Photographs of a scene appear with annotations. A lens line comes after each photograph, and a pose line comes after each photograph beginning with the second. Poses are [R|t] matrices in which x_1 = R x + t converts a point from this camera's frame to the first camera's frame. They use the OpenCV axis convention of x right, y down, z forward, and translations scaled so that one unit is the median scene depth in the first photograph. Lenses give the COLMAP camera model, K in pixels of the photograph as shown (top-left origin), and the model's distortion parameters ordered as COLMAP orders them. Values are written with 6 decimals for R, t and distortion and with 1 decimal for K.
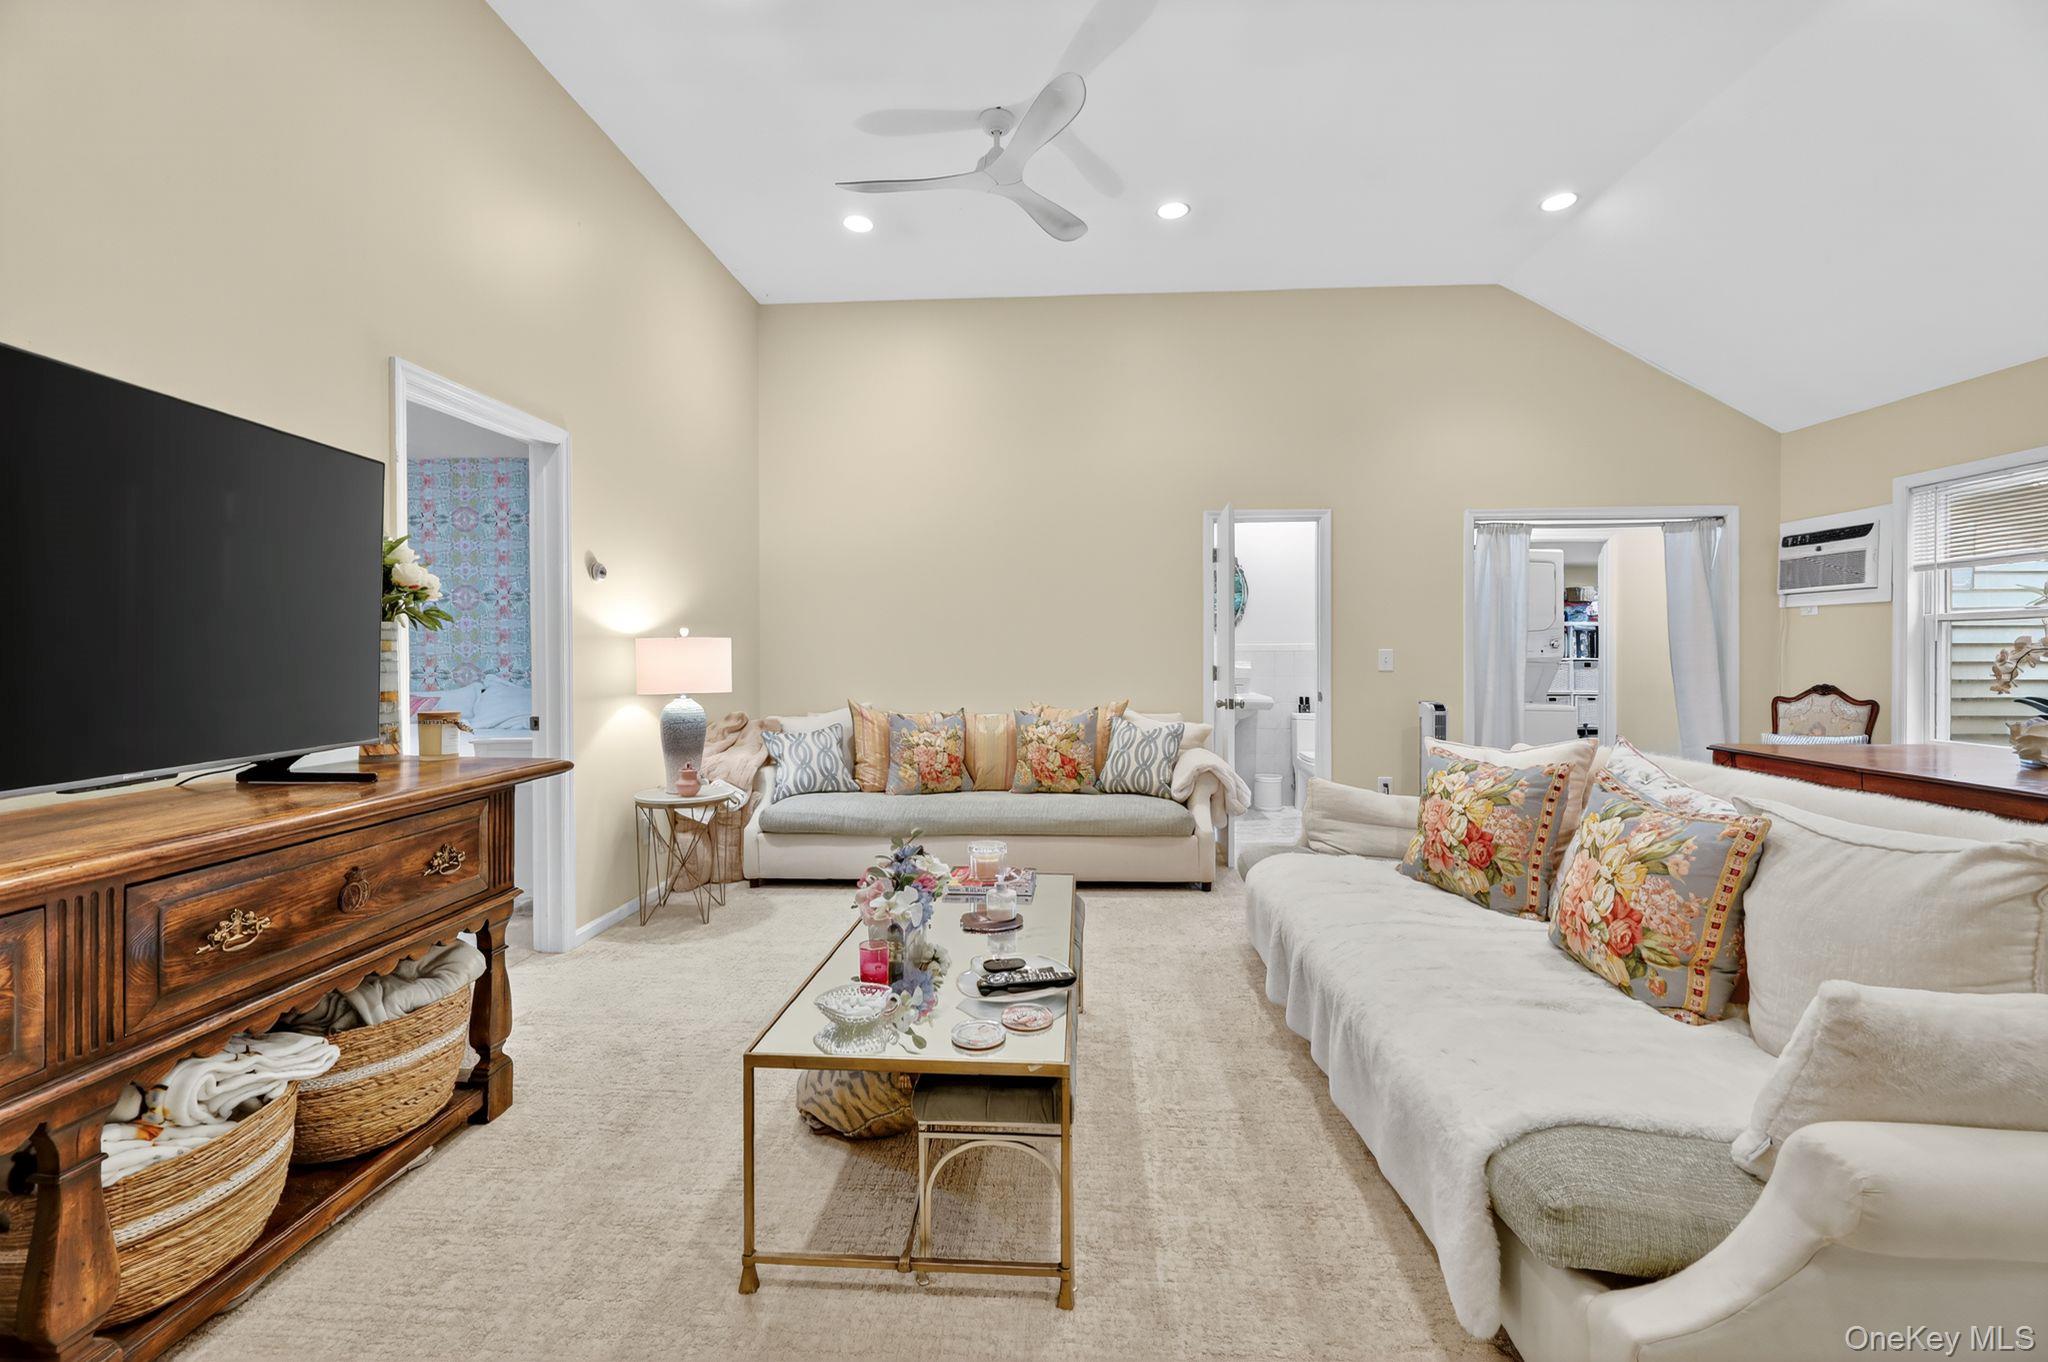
lens RADIAL K [[831.2, 0, 1022.4], [0, 831.2, 656.3], [0, 0, 1]] dist [-0.006792, -0.000209]
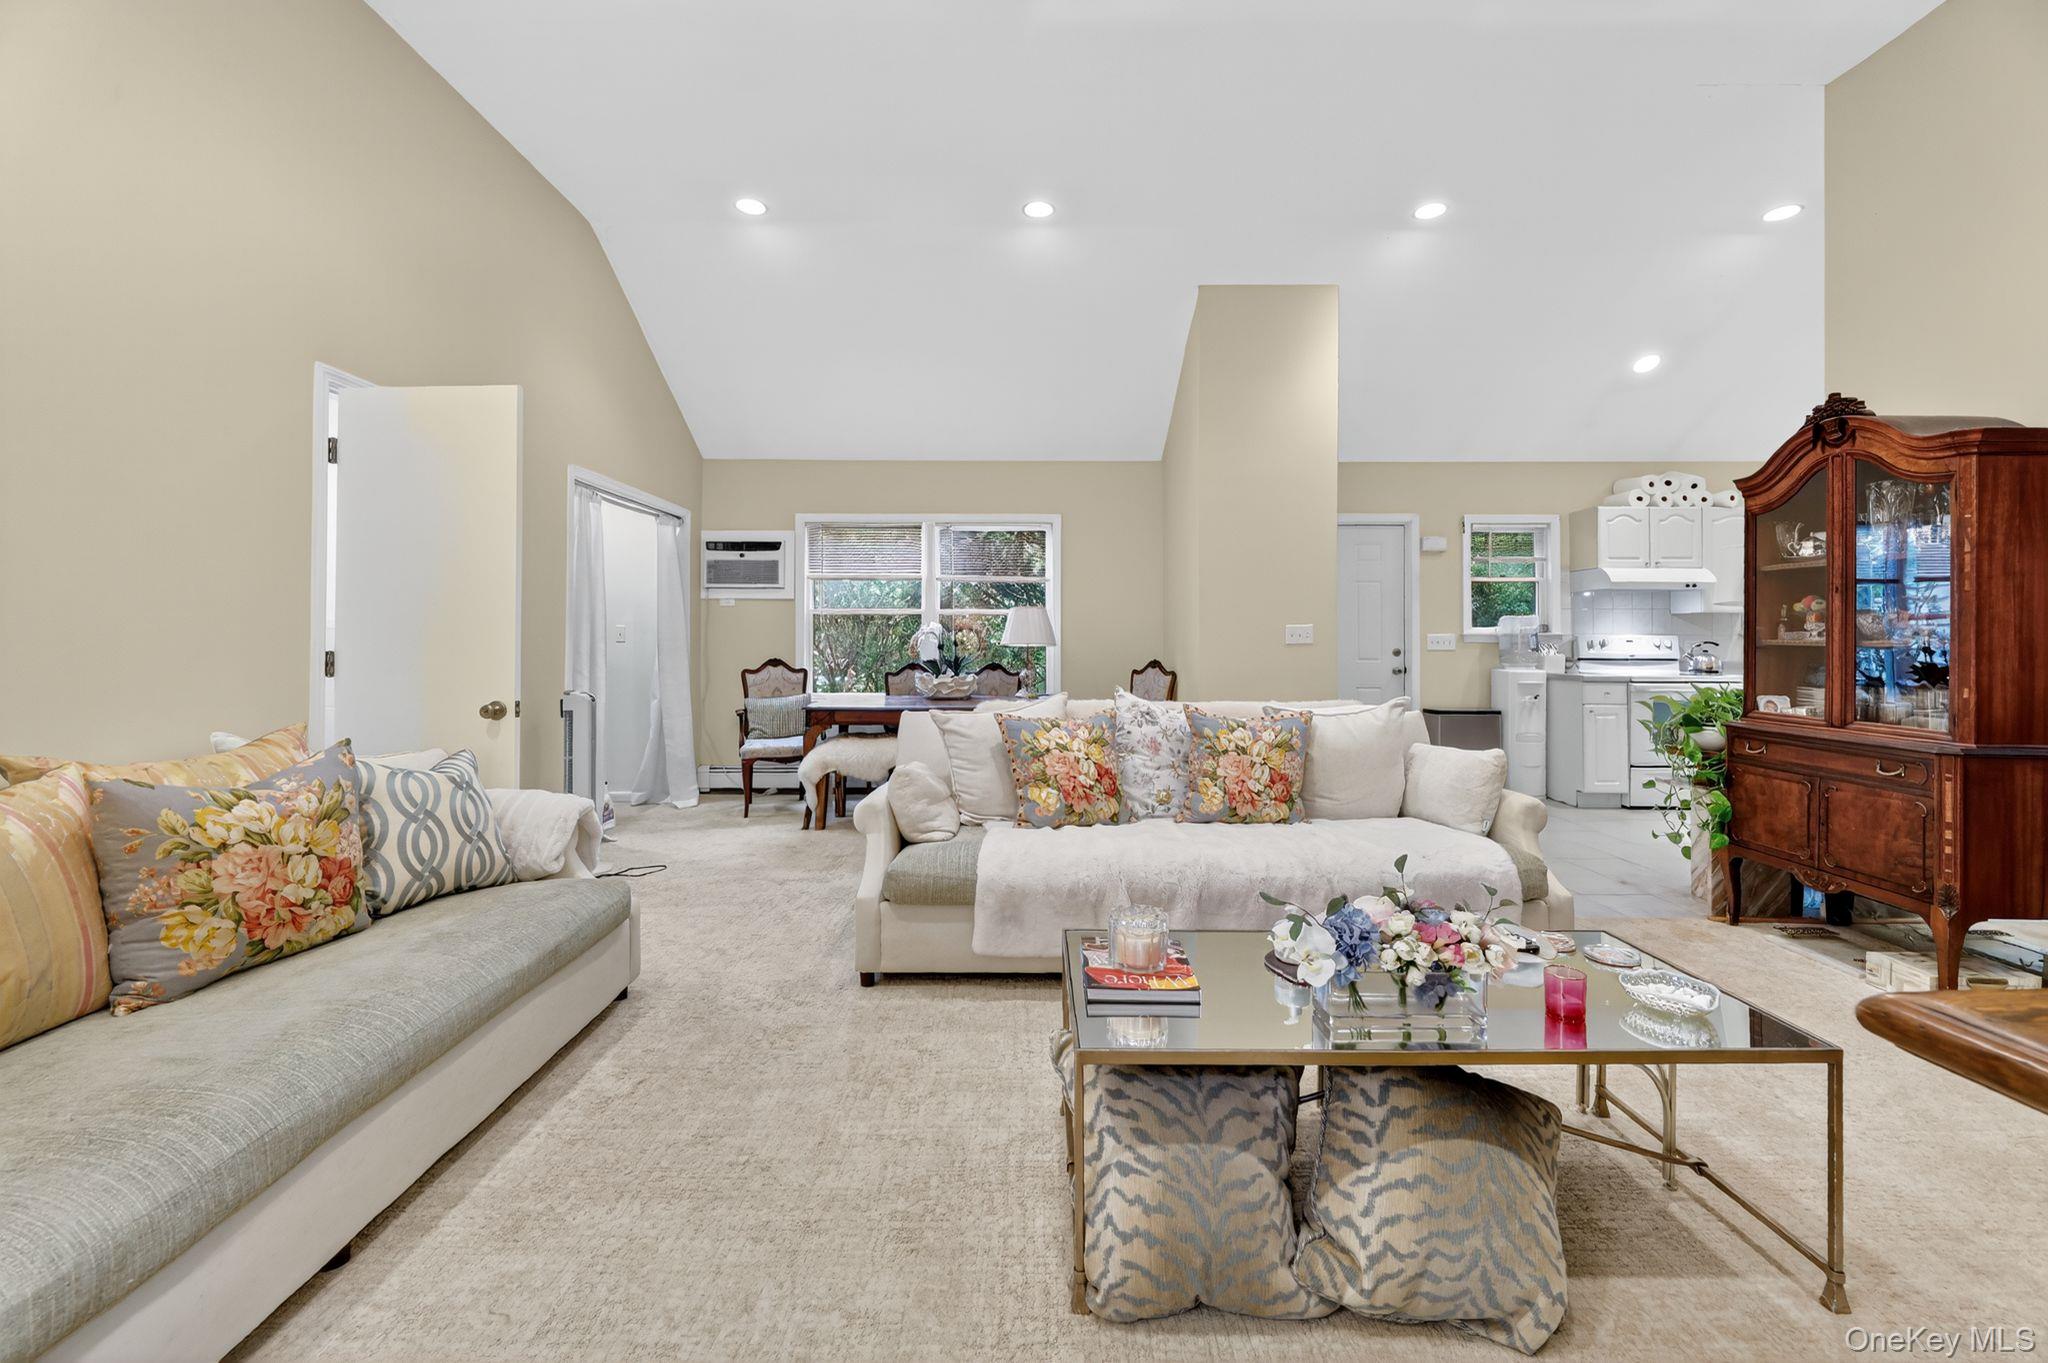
lens RADIAL K [[836.1, 0, 1023.4], [0, 836.1, 633.6], [0, 0, 1]] dist [0.000036, 0.000029]
pose [[-0.061399, 0.011176, 0.998051, -0.413836], [0.003225, 0.999934, -0.010999, 0.009786], [-0.998108, 0.002543, -0.061431, 0.683382]]
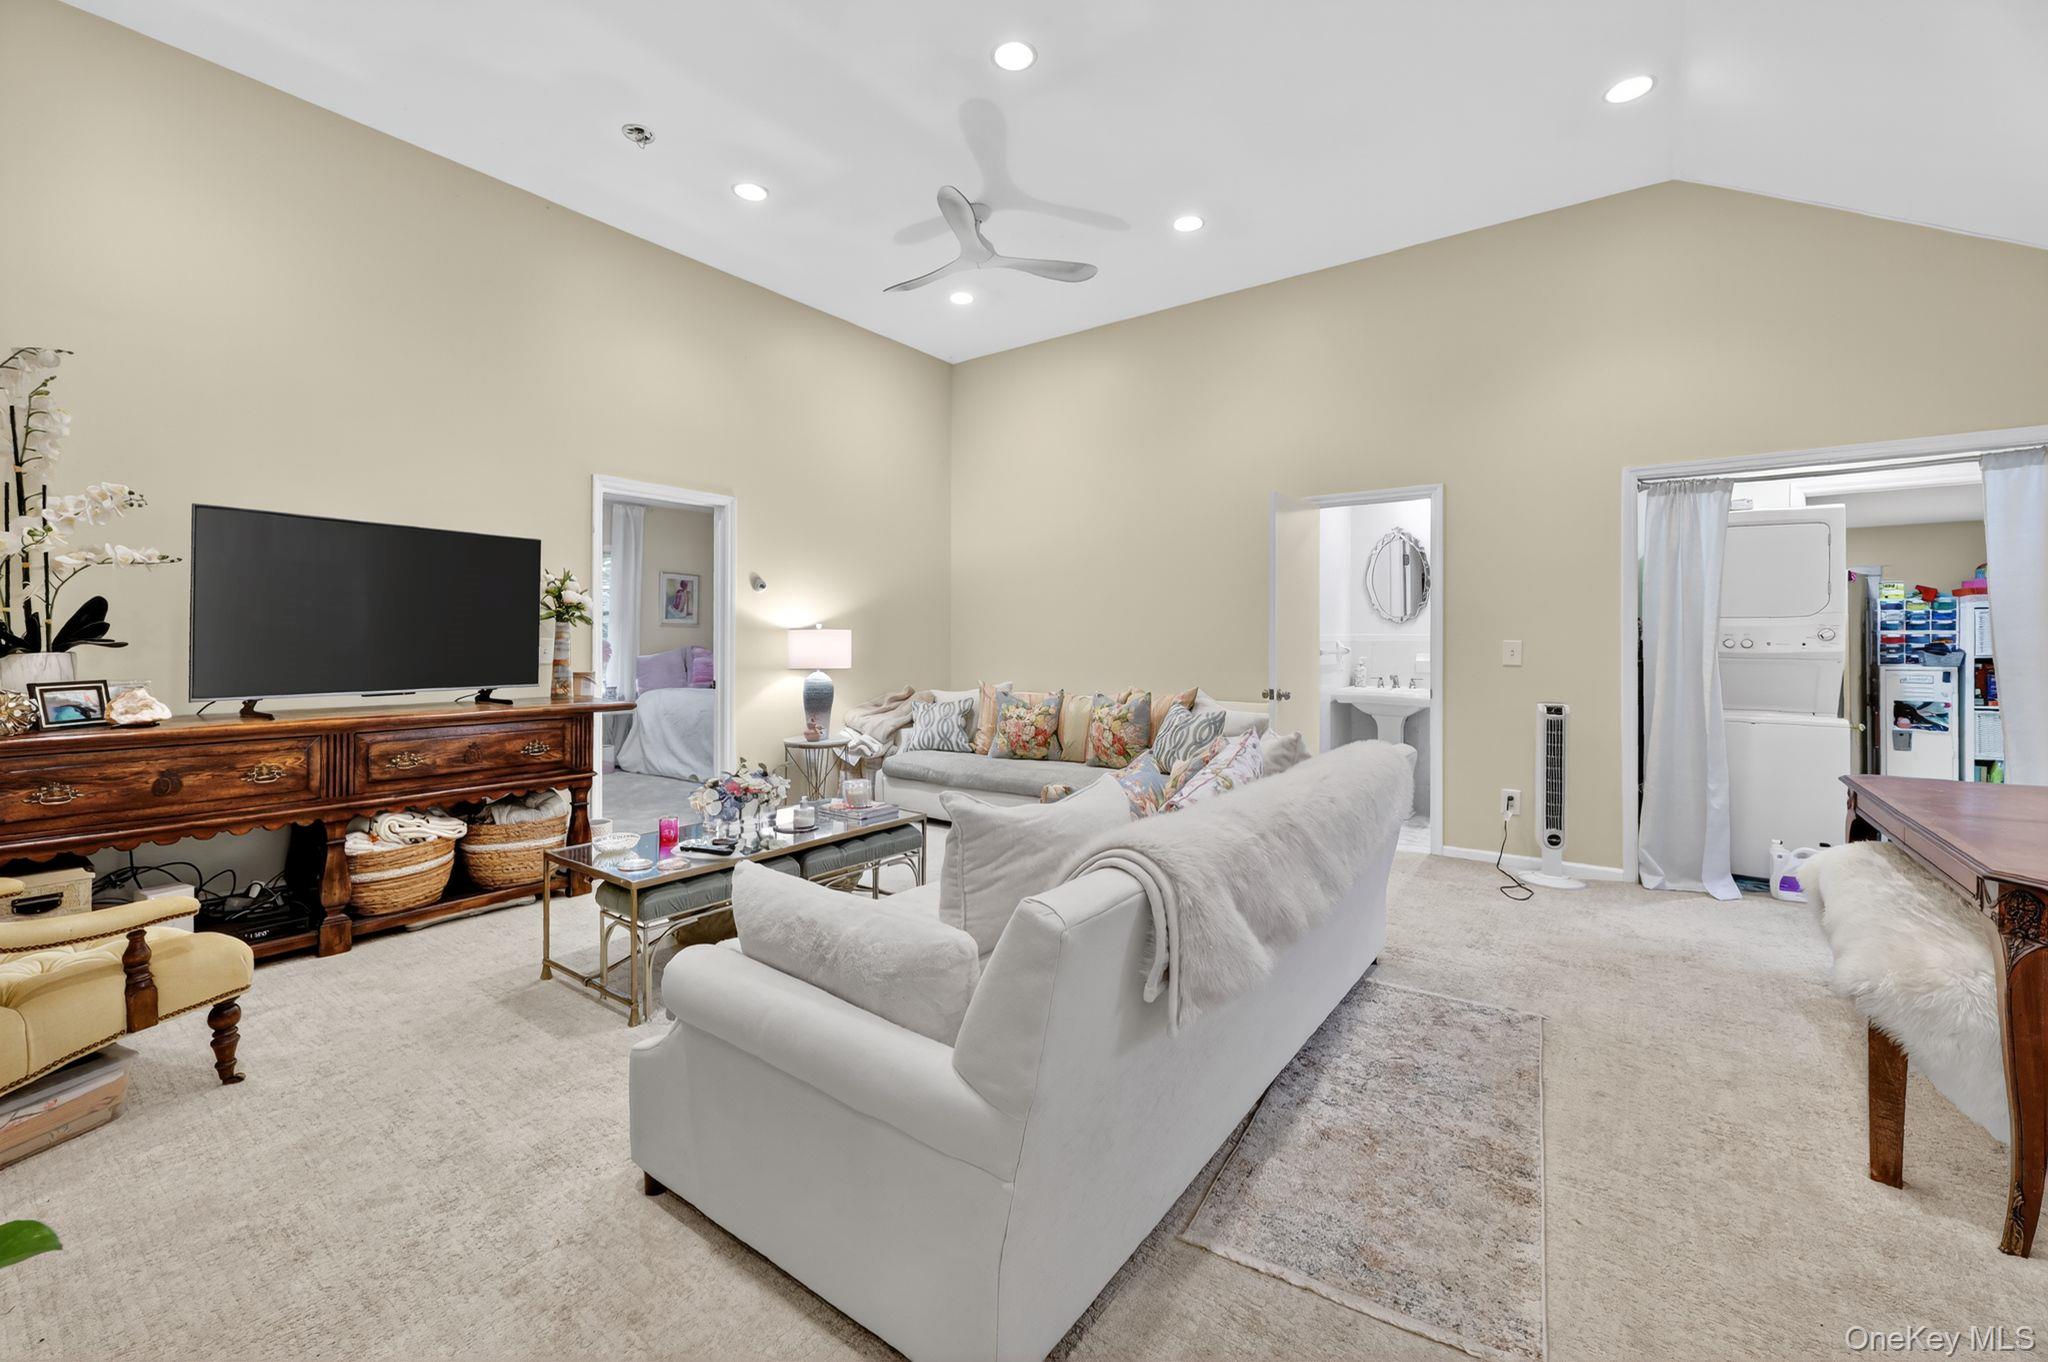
lens RADIAL K [[836.1, 0, 1023.4], [0, 836.1, 633.1], [0, 0, 1]] dist [0.000036, 0.000029]
pose [[0.838477, 0.001302, -0.544936, 0.569243], [-0.008205, 0.999914, -0.010236, -0.003867], [0.544876, 0.013054, 0.838415, -0.005257]]
